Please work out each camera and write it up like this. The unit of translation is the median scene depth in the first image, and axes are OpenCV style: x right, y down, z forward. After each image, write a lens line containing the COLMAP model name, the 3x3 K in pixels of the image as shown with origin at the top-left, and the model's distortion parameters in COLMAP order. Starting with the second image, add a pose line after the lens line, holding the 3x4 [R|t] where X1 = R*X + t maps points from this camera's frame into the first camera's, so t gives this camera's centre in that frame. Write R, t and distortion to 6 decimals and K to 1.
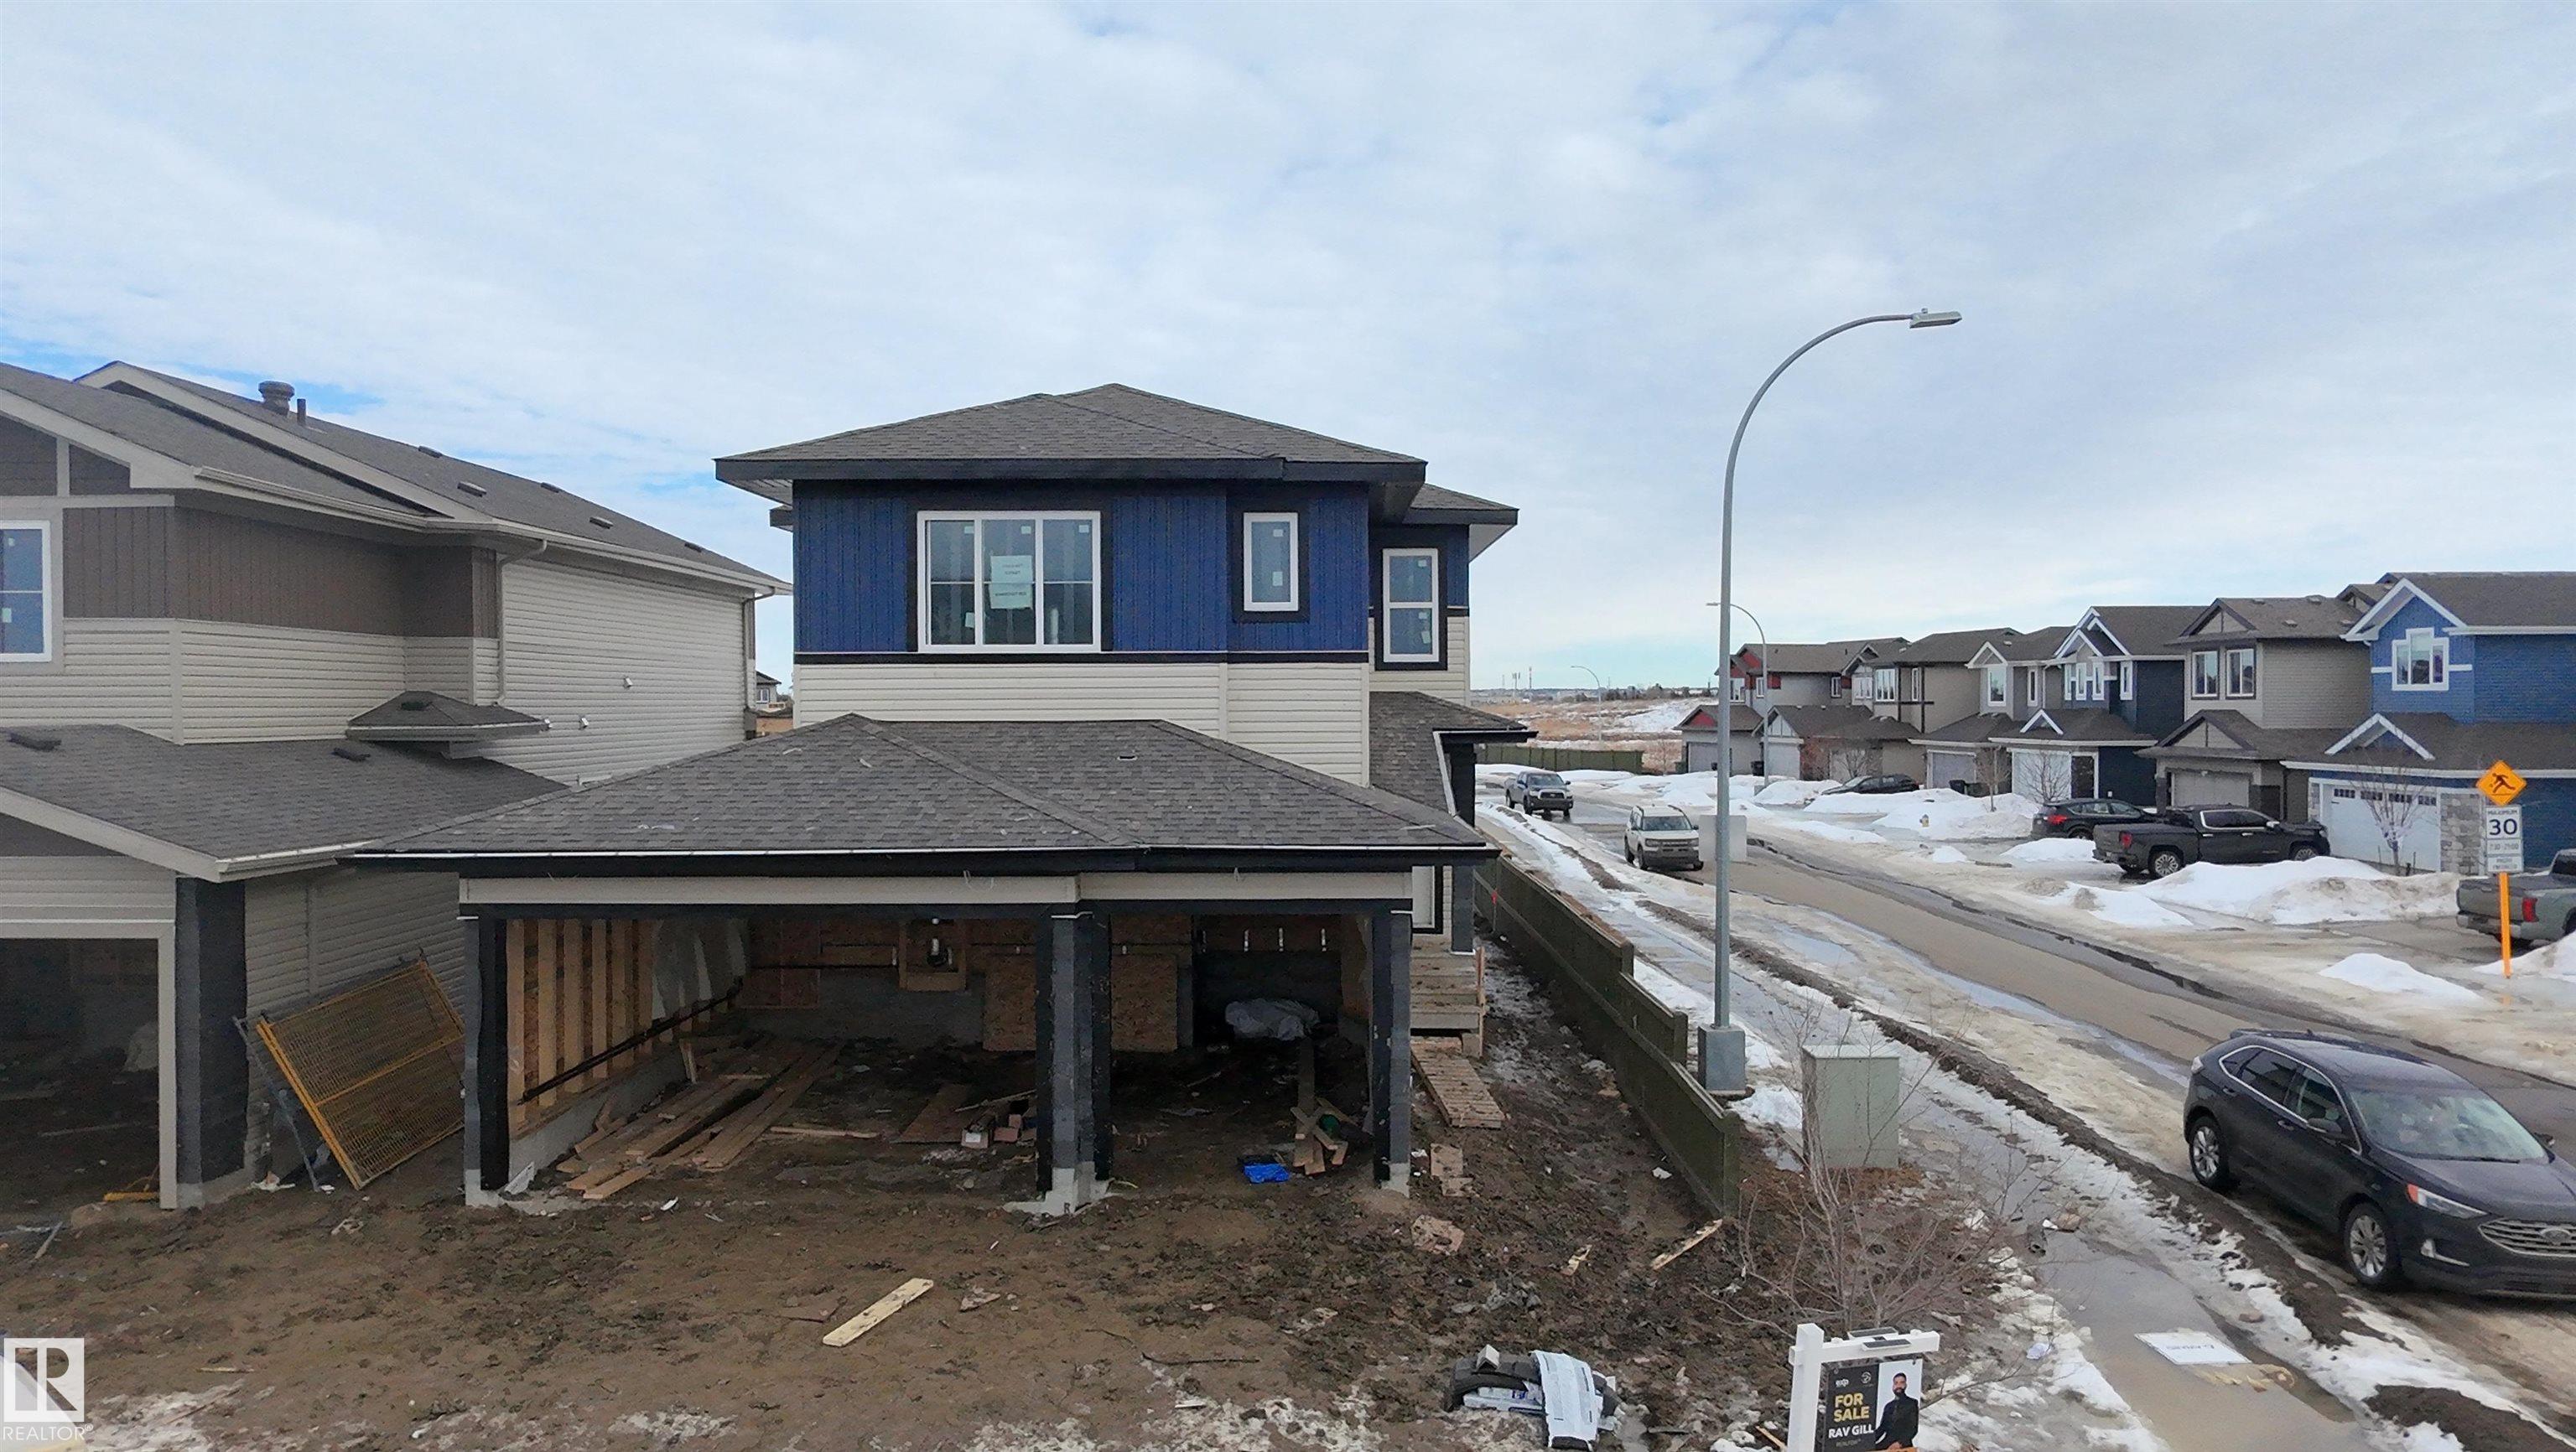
lens RADIAL K [[1650.4, 0, 1277.6], [0, 1650.4, 722.0], [0, 0, 1]] dist [-0.002830, 0.002384]
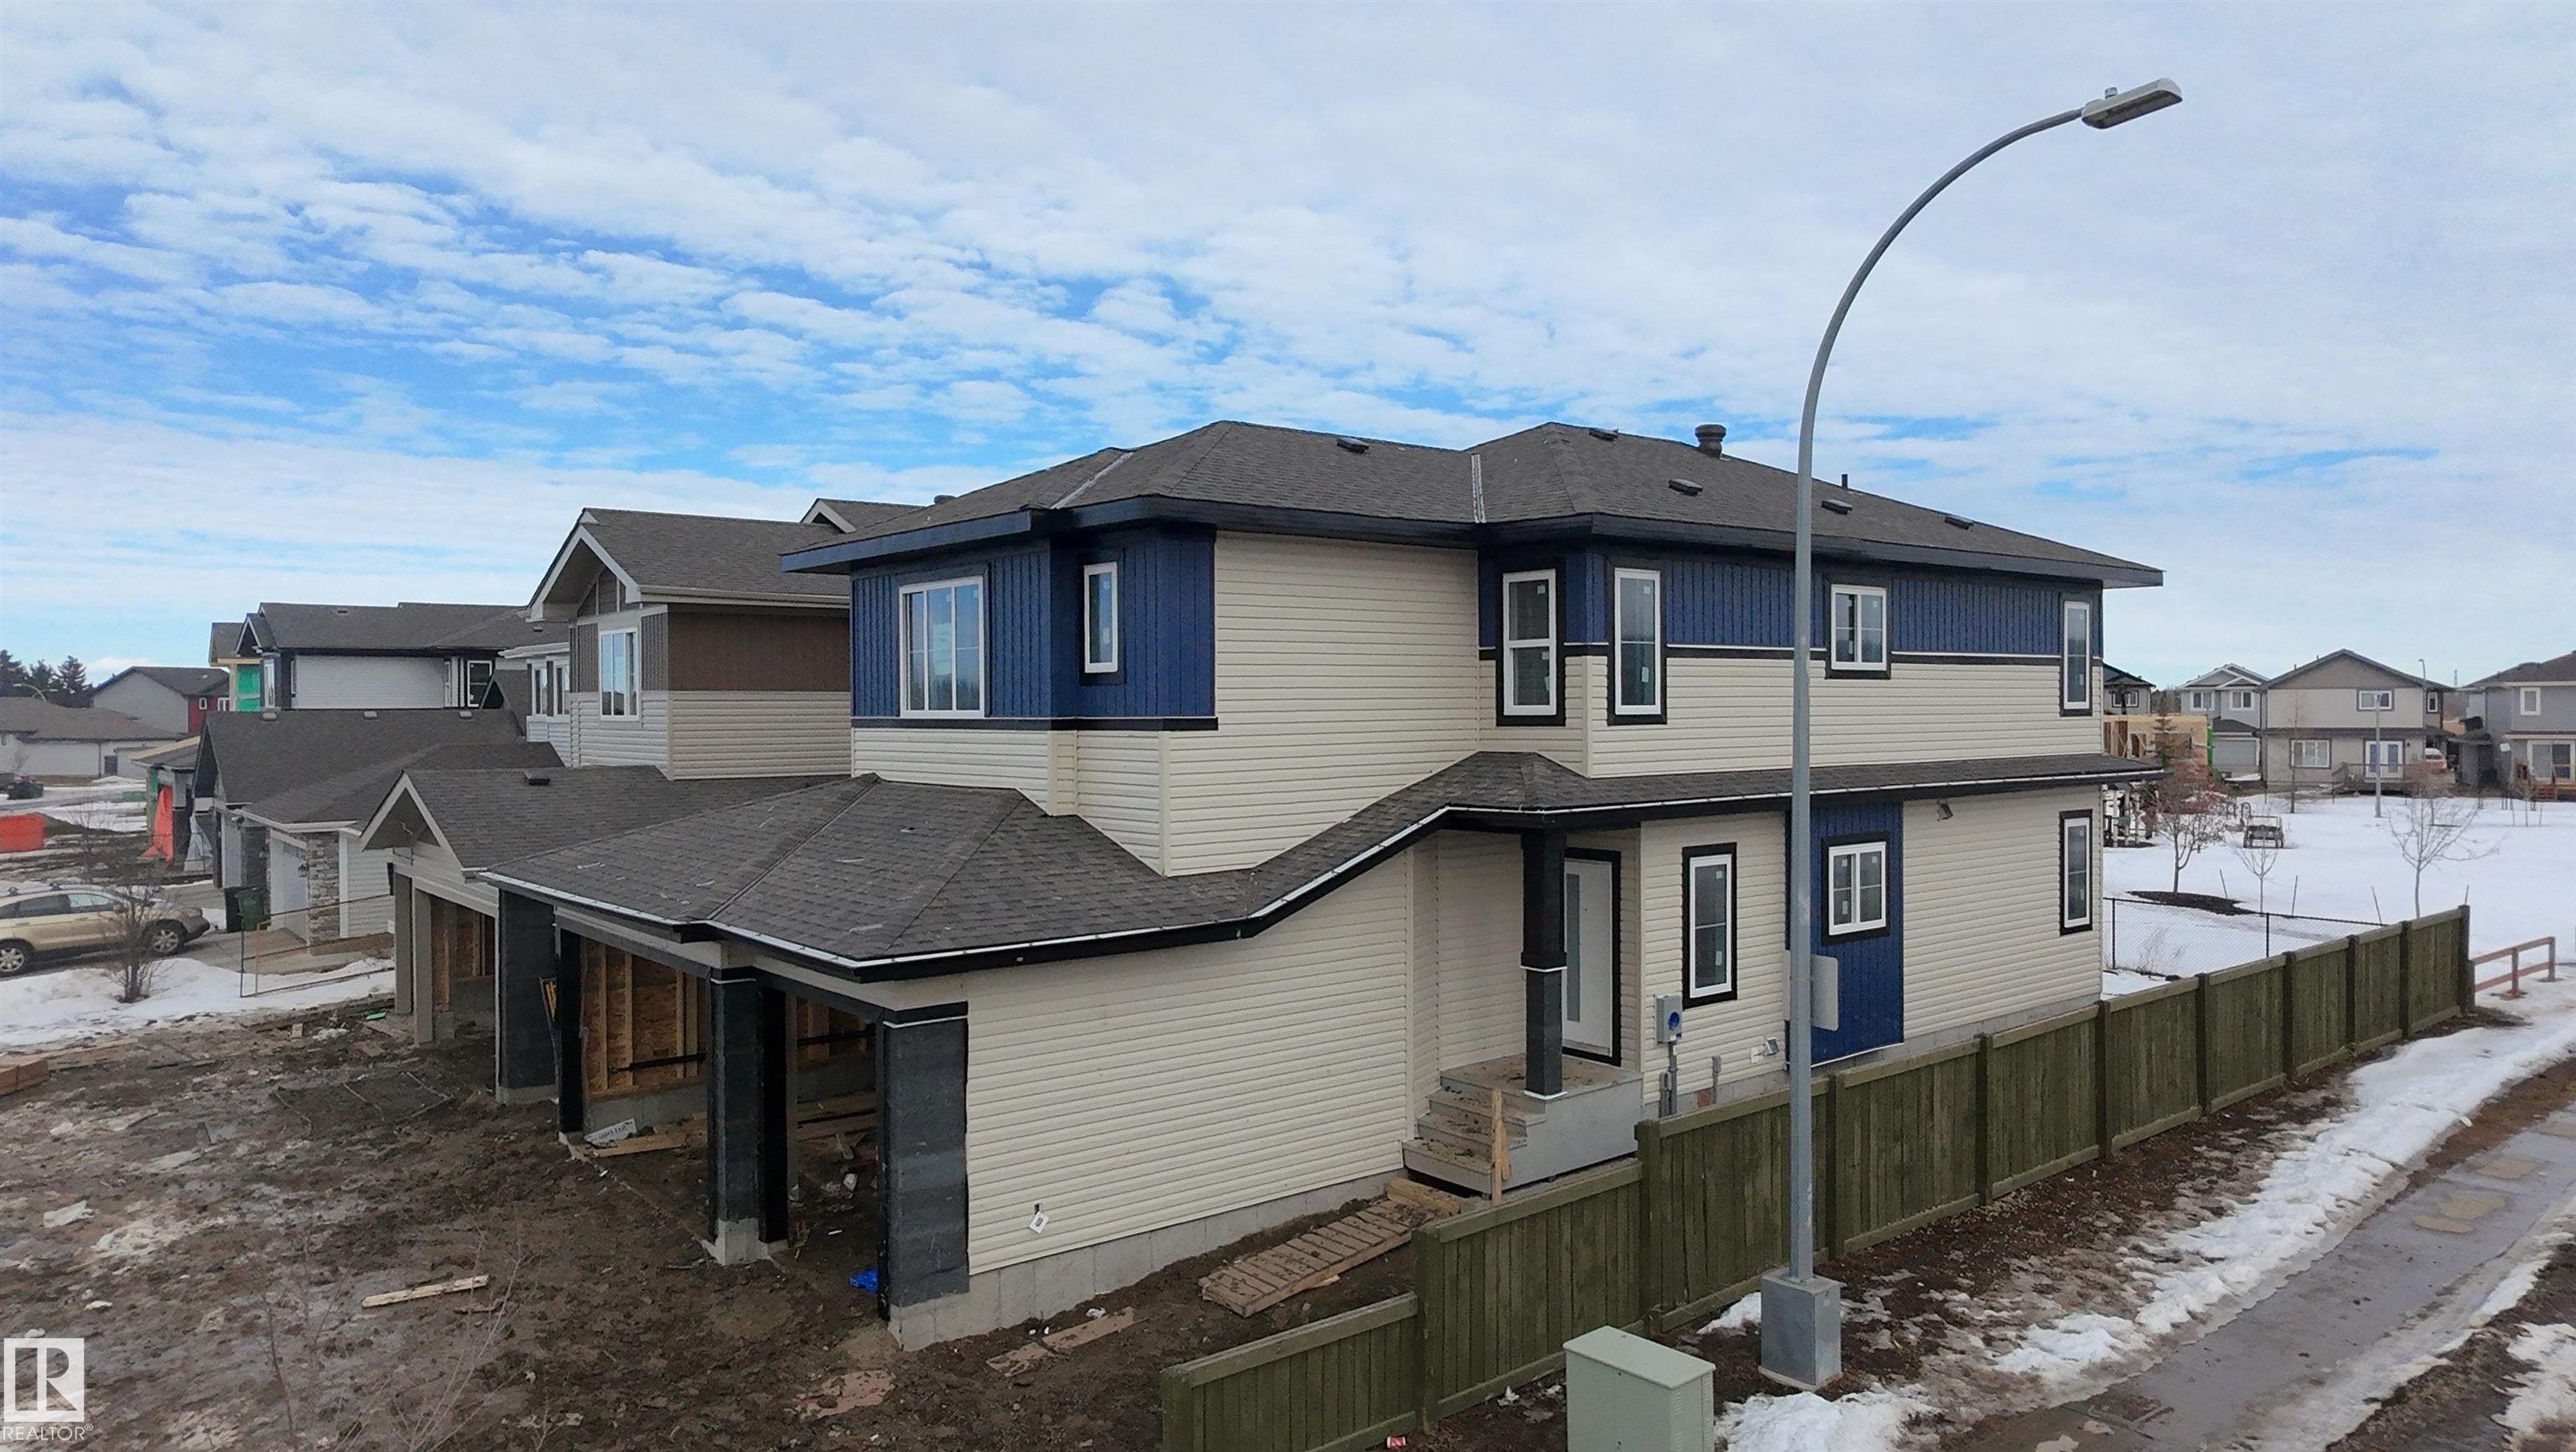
lens RADIAL K [[1650.4, 0, 1291.0], [0, 1650.4, 713.7], [0, 0, 1]] dist [-0.002830, 0.002384]
pose [[0.634651, 0.001428, -0.772798, 0.760356], [-0.004020, 0.999991, -0.001454, -0.043662], [0.772789, 0.004030, 0.634651, 0.506132]]
